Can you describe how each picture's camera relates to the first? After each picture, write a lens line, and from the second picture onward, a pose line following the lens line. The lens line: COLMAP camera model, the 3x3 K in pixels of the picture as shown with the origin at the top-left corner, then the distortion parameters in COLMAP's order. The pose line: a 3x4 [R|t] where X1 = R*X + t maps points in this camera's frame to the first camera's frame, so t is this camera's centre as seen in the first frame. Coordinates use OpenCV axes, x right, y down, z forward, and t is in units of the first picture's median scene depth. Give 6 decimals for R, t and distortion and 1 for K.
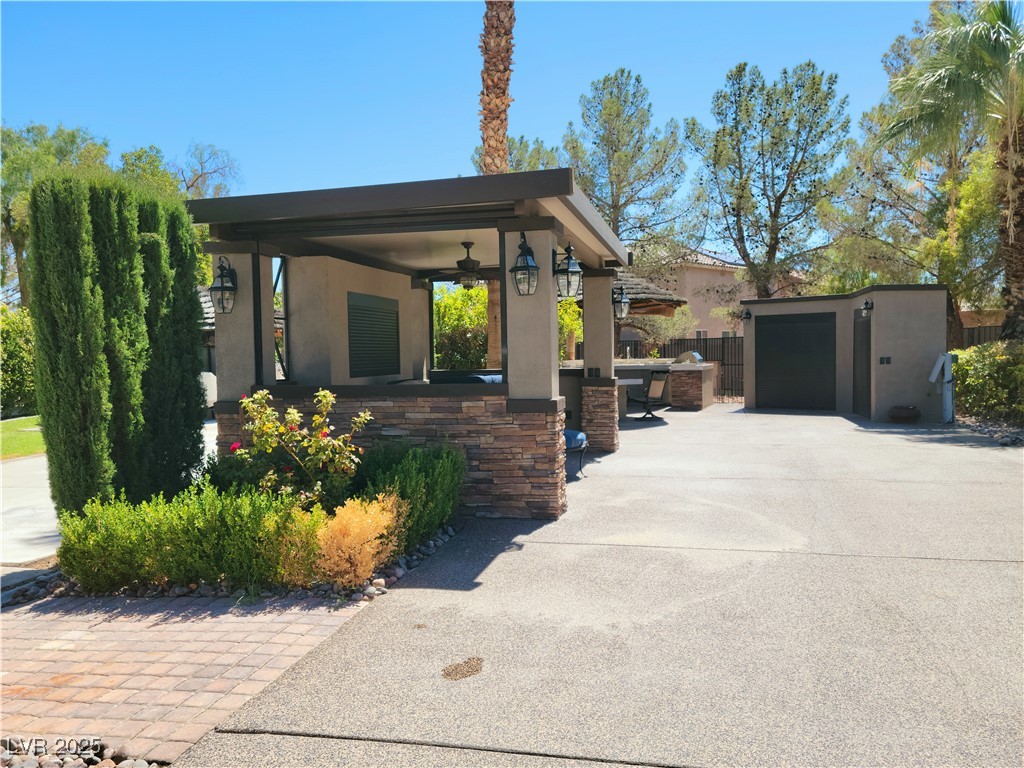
lens RADIAL K [[796.8, 0, 517.8], [0, 796.8, 383.8], [0, 0, 1]] dist [0.121130, -0.130435]
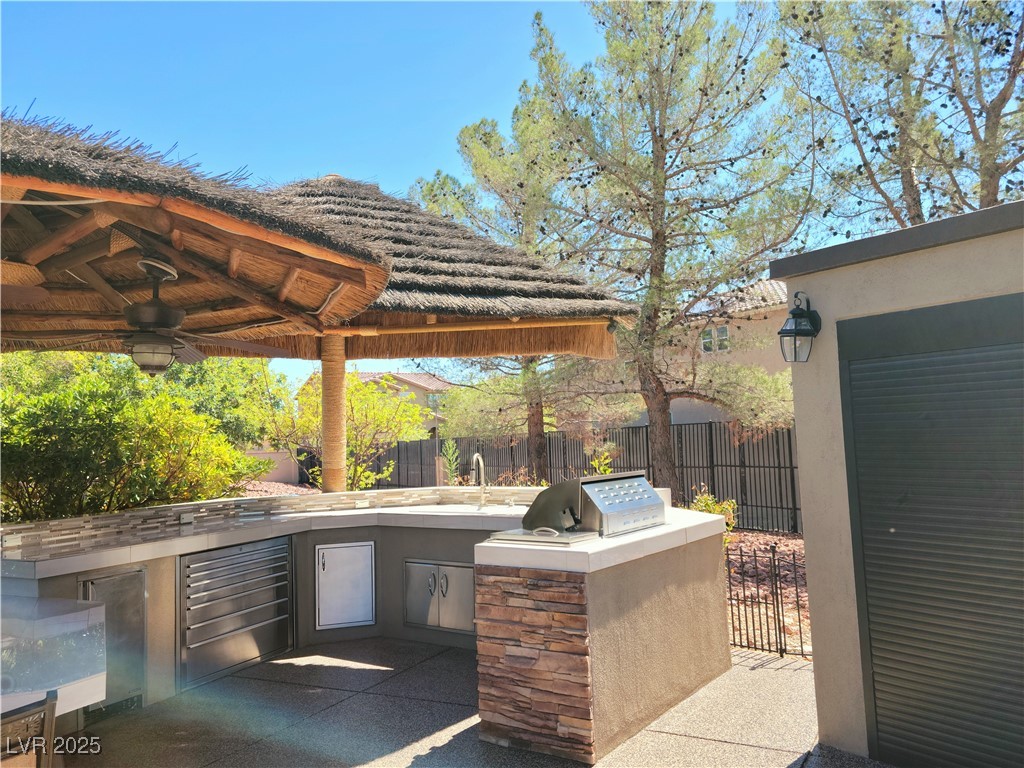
lens RADIAL K [[796.8, 0, 517.8], [0, 796.8, 383.8], [0, 0, 1]] dist [0.121130, -0.130435]
pose [[0.967044, -0.036548, -0.251973, 0.669882], [0.011151, 0.994774, -0.101495, -0.115566], [0.254365, 0.095340, 0.962397, 1.930774]]
